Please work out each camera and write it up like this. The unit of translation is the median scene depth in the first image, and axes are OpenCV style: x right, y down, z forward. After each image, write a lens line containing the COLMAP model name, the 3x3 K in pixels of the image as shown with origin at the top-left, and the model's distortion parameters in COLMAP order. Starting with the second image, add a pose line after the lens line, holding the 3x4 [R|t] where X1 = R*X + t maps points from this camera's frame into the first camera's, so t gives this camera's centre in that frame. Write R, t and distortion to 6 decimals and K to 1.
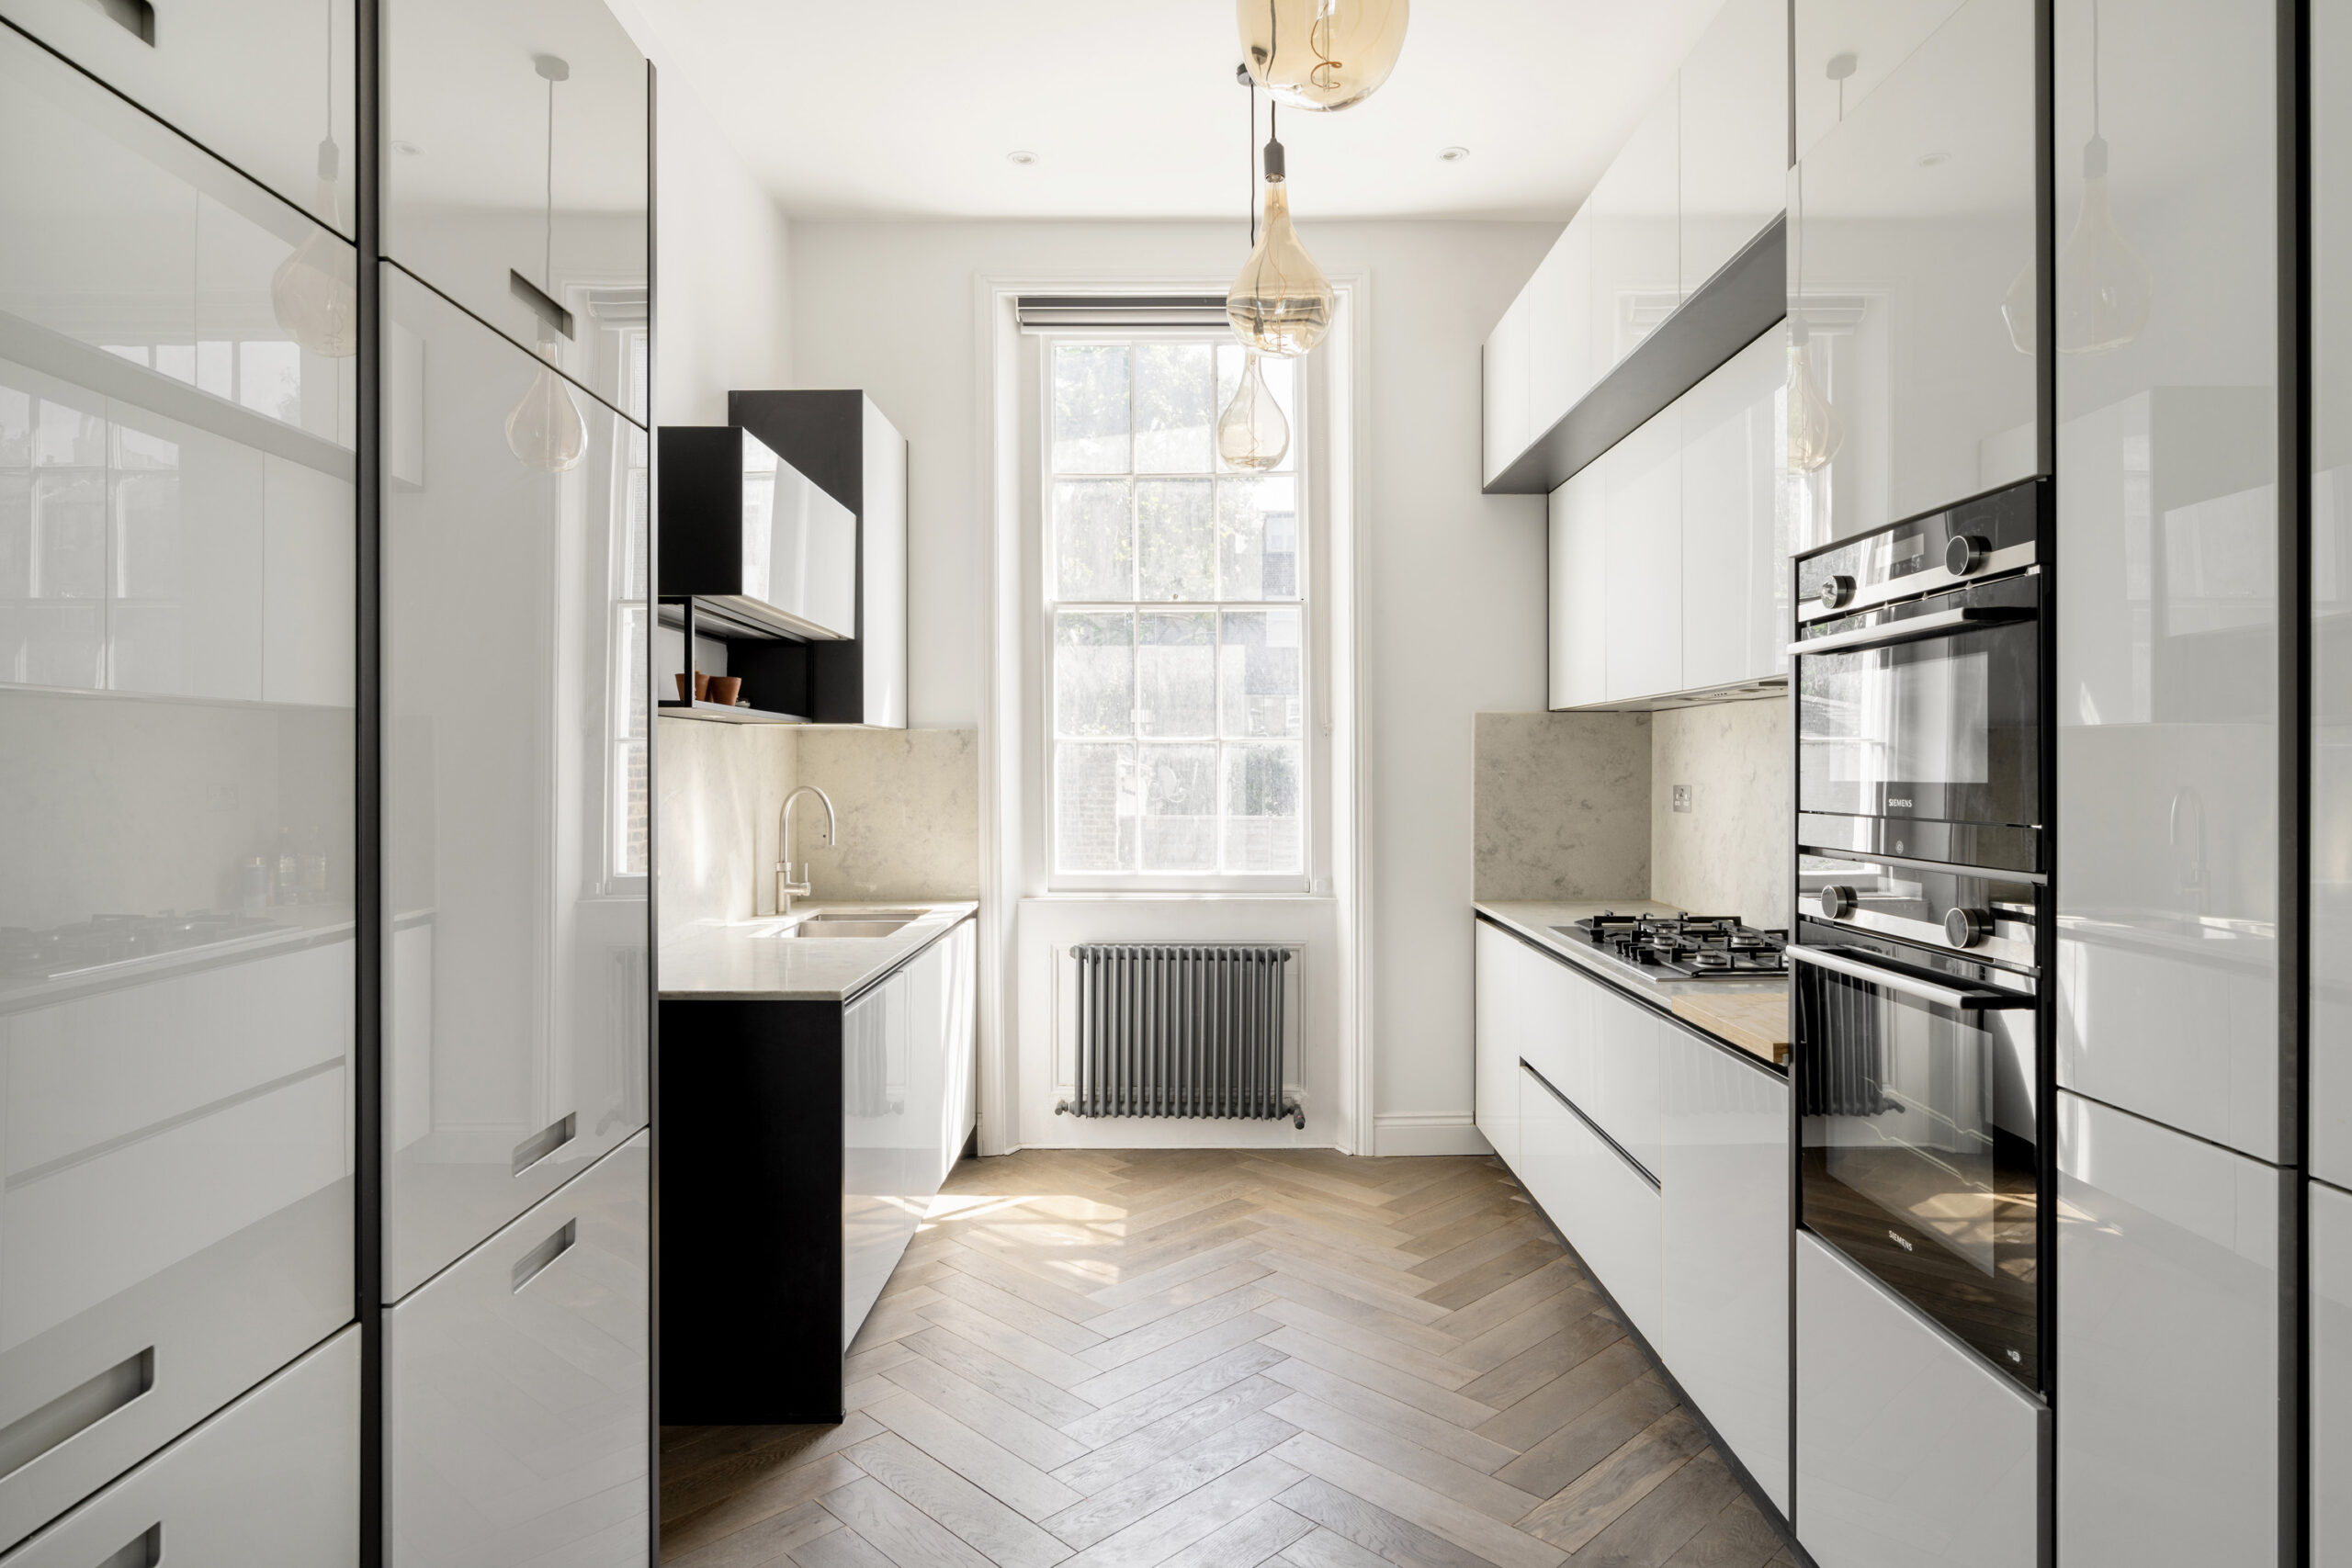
lens RADIAL K [[1339.3, 0, 1175.7], [0, 1339.3, 775.8], [0, 0, 1]] dist [-0.003203, -0.000593]
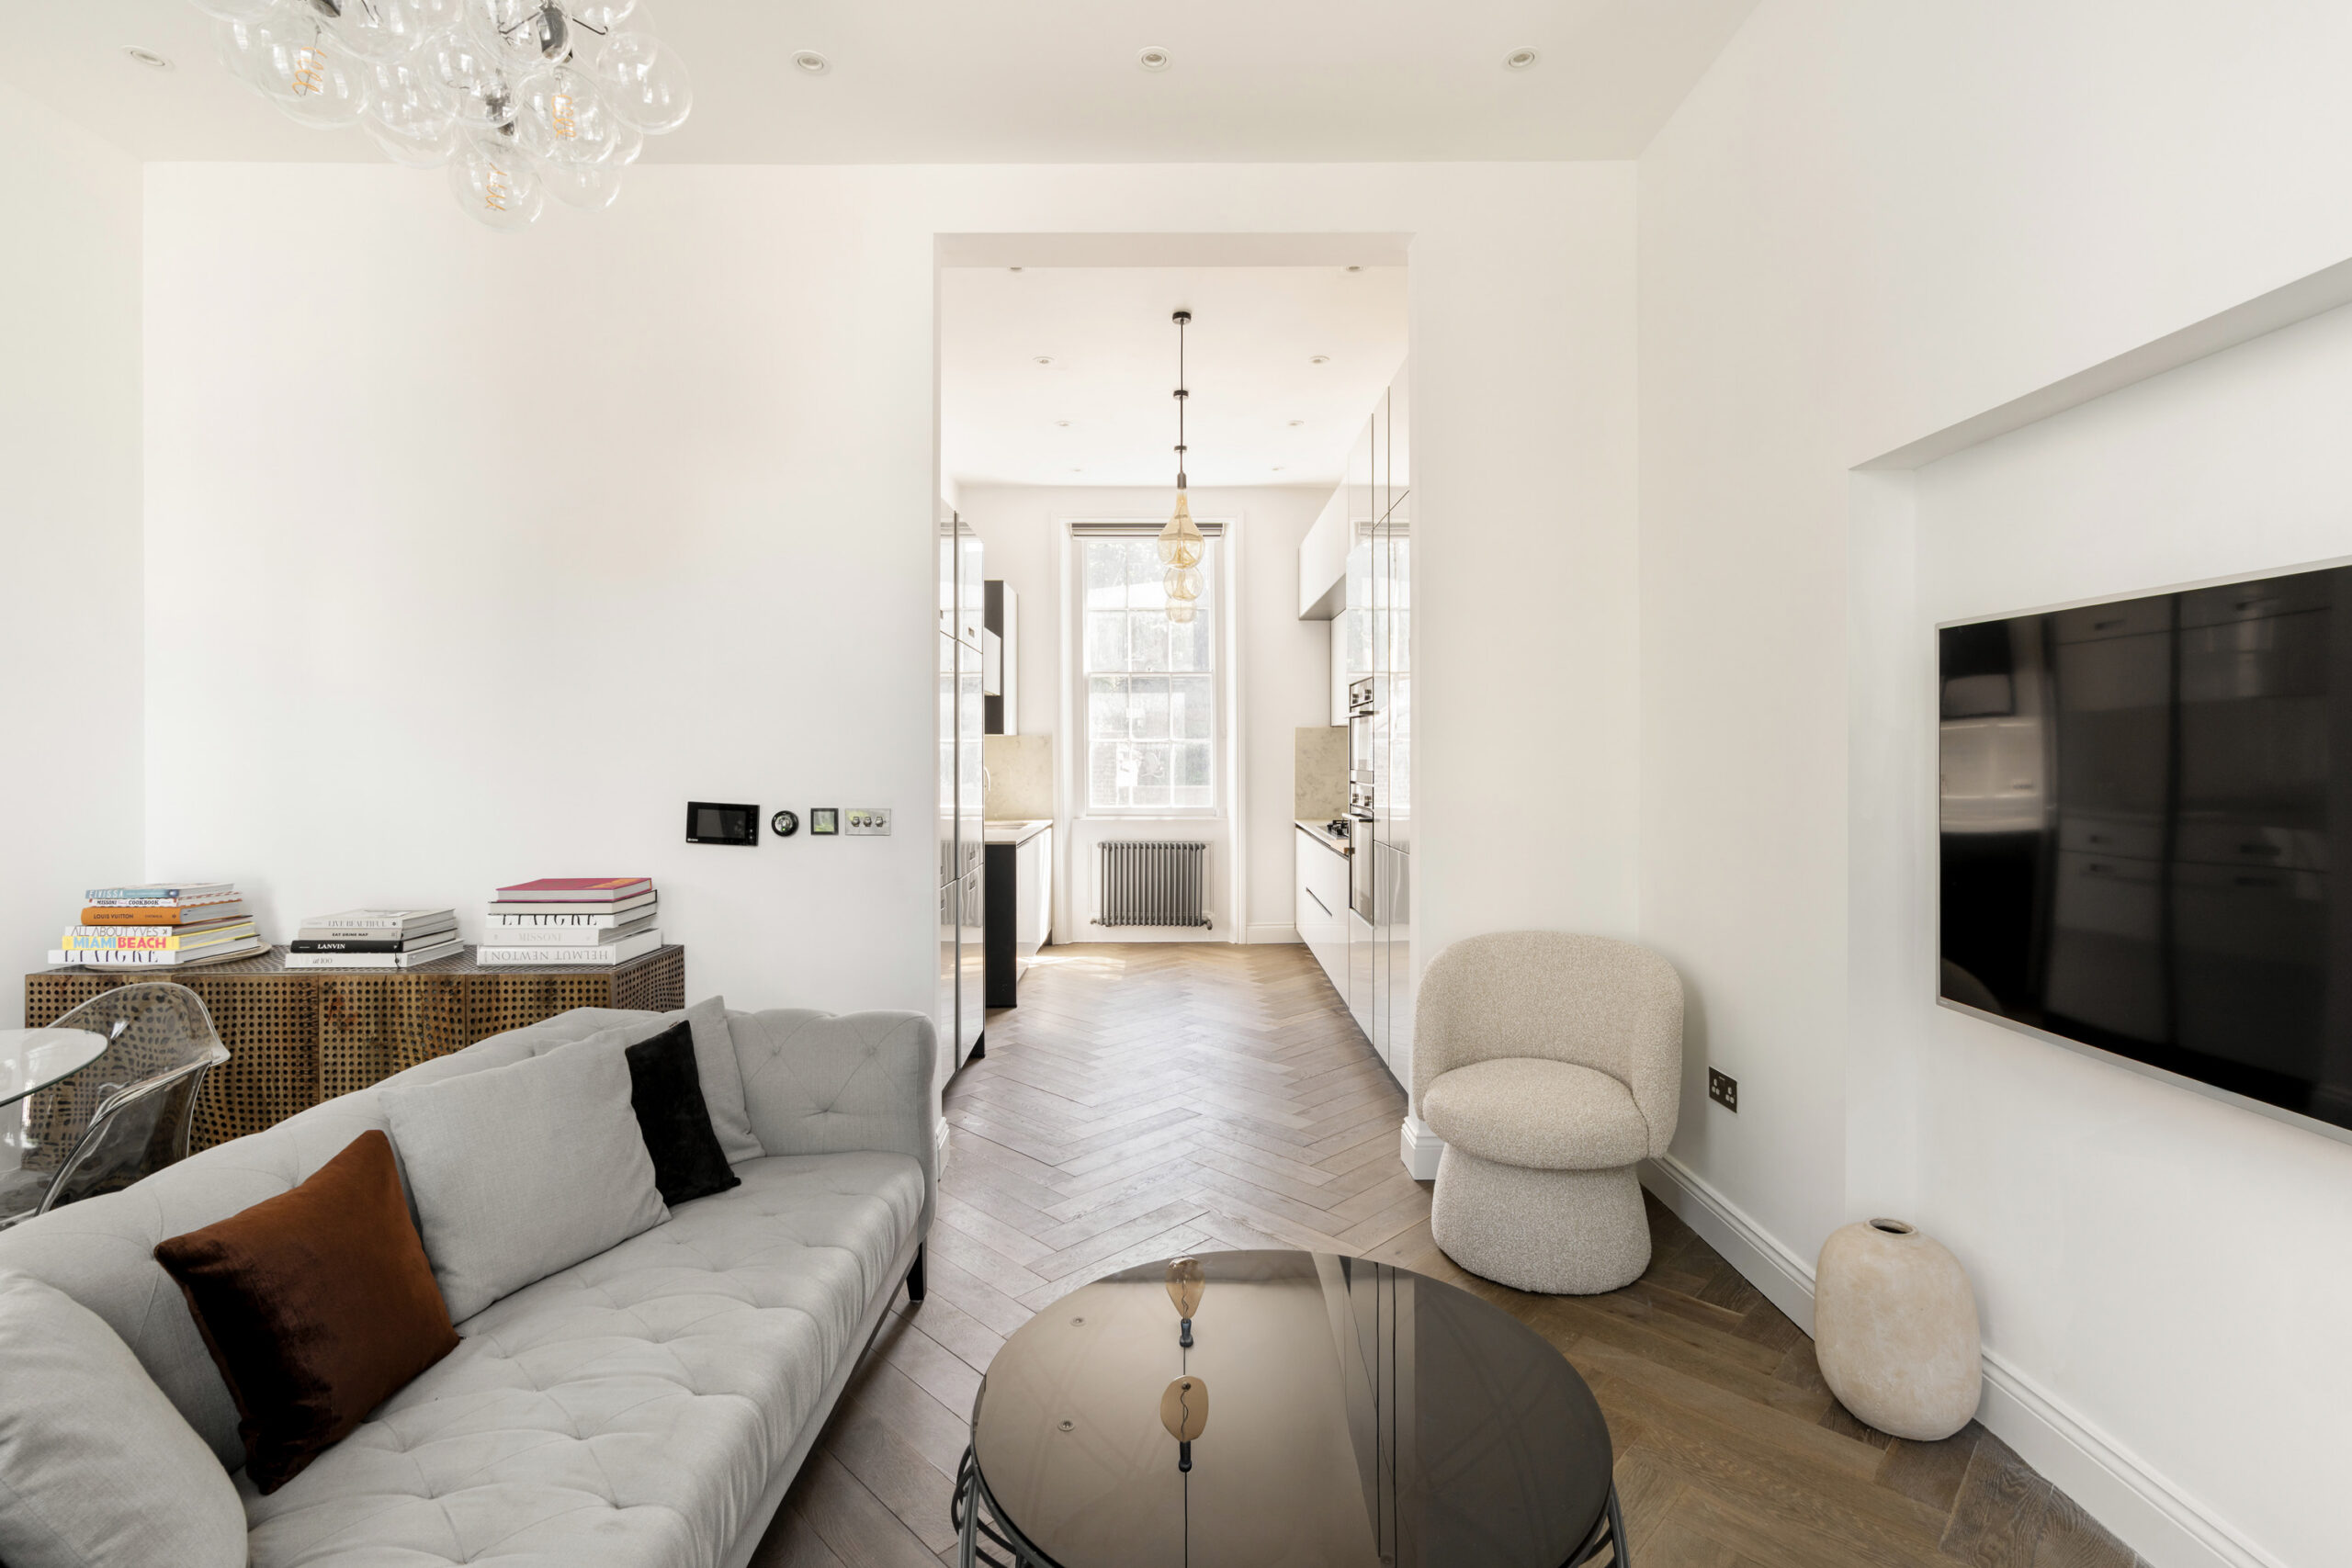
lens RADIAL K [[1029.7, 0, 1167.5], [0, 1029.7, 774.0], [0, 0, 1]] dist [-0.006728, 0.003469]
pose [[0.999965, -0.000316, 0.008398, 0.014943], [0.000225, 0.999941, 0.010837, 0.006548], [-0.008401, -0.010835, 0.999906, -0.578645]]
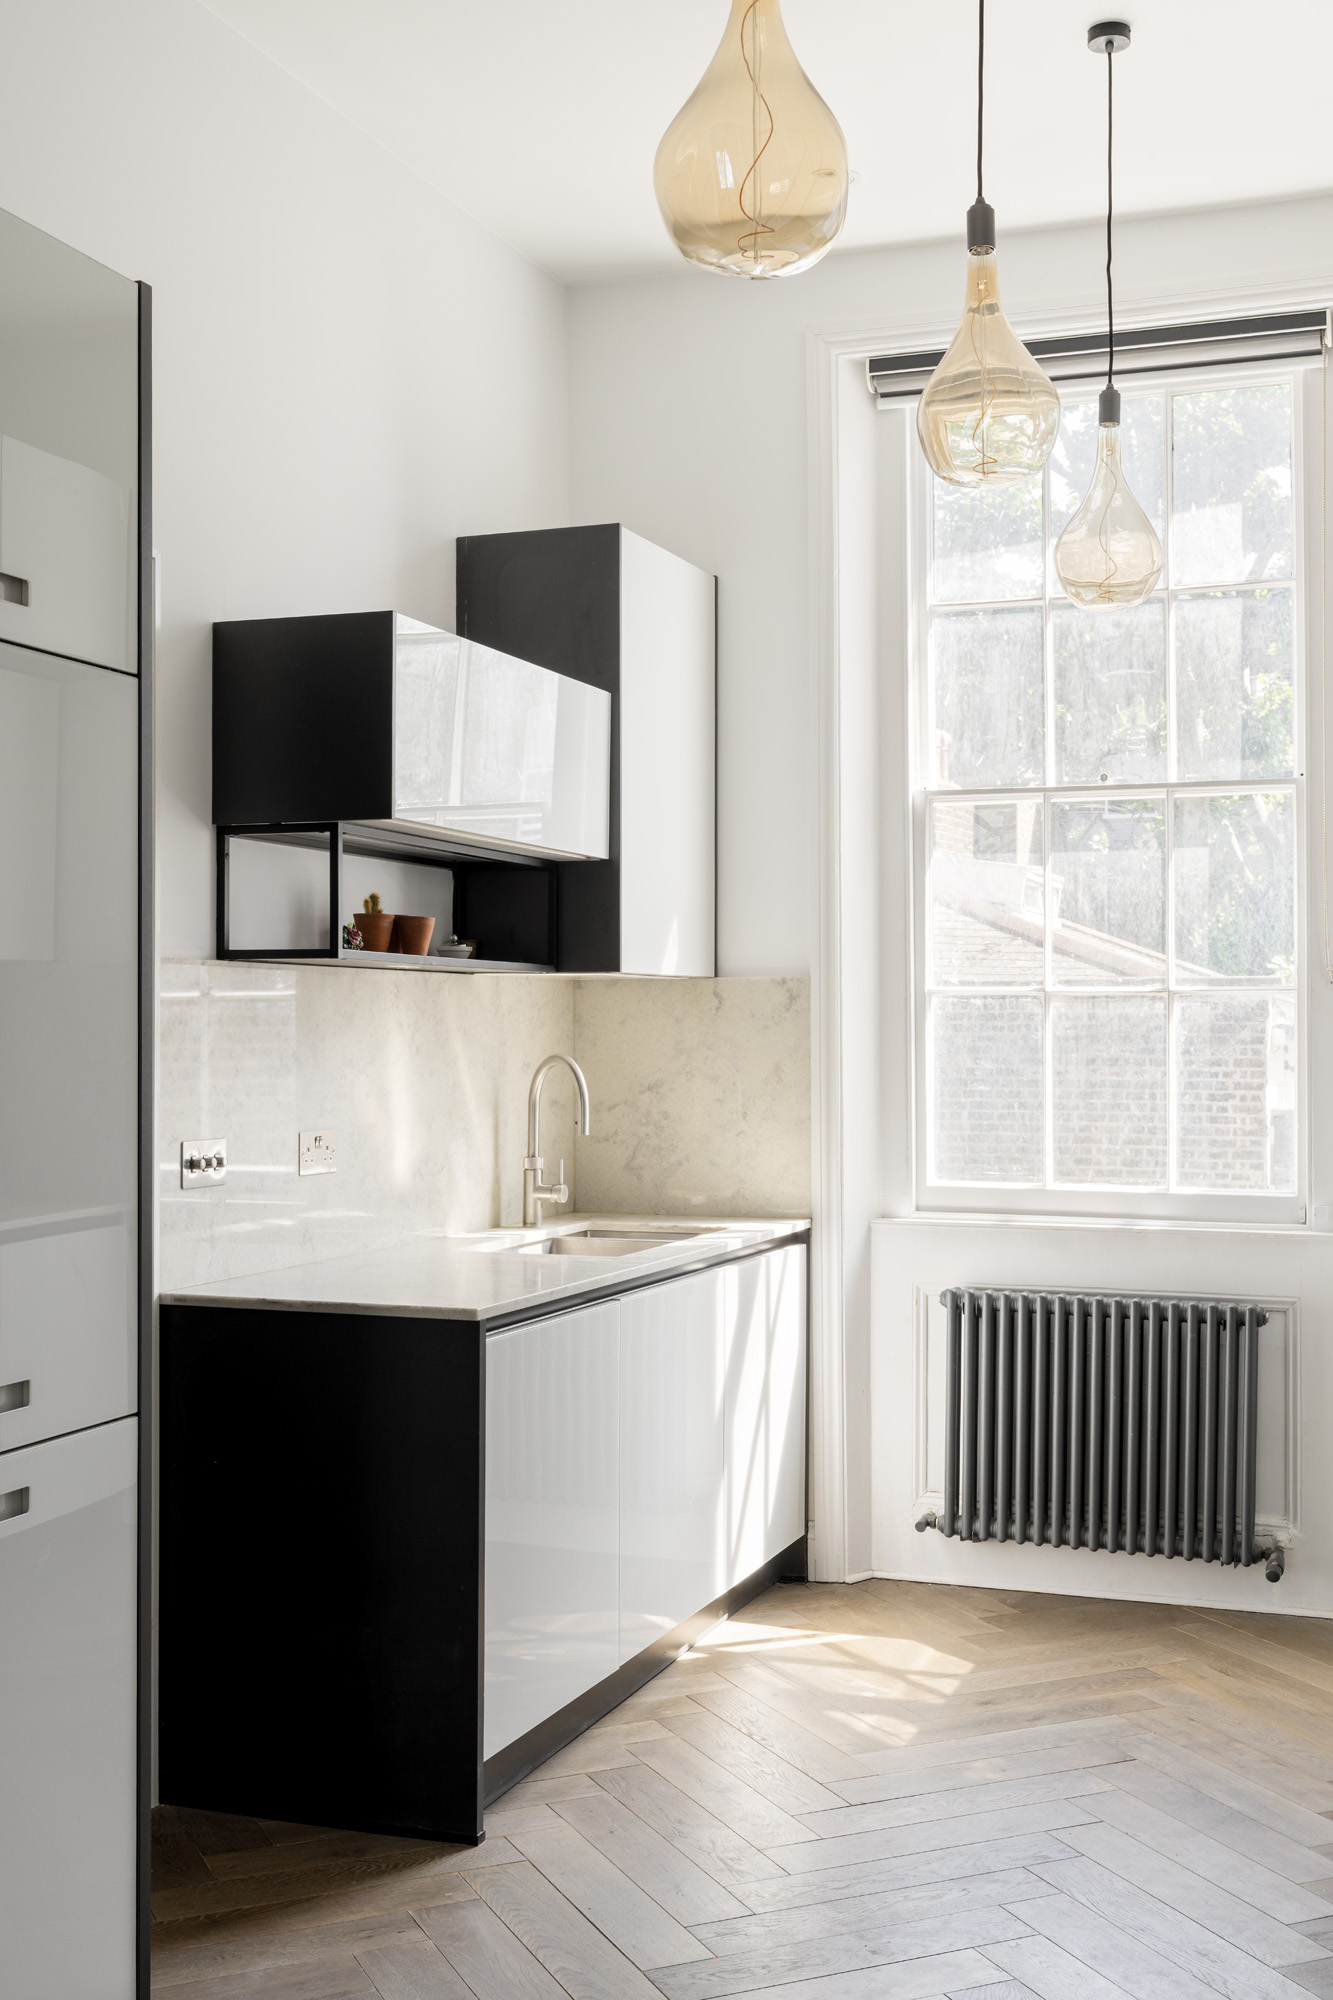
lens RADIAL K [[2191.0, 0, 645.8], [0, 2191.0, 1052.1], [0, 0, 1]] dist [0.015216, 0.000000]
pose [[0.938652, 0.006704, -0.344801, 0.174139], [-0.005013, 0.999971, 0.005795, -0.001528], [0.344830, -0.003711, 0.938658, -0.119720]]
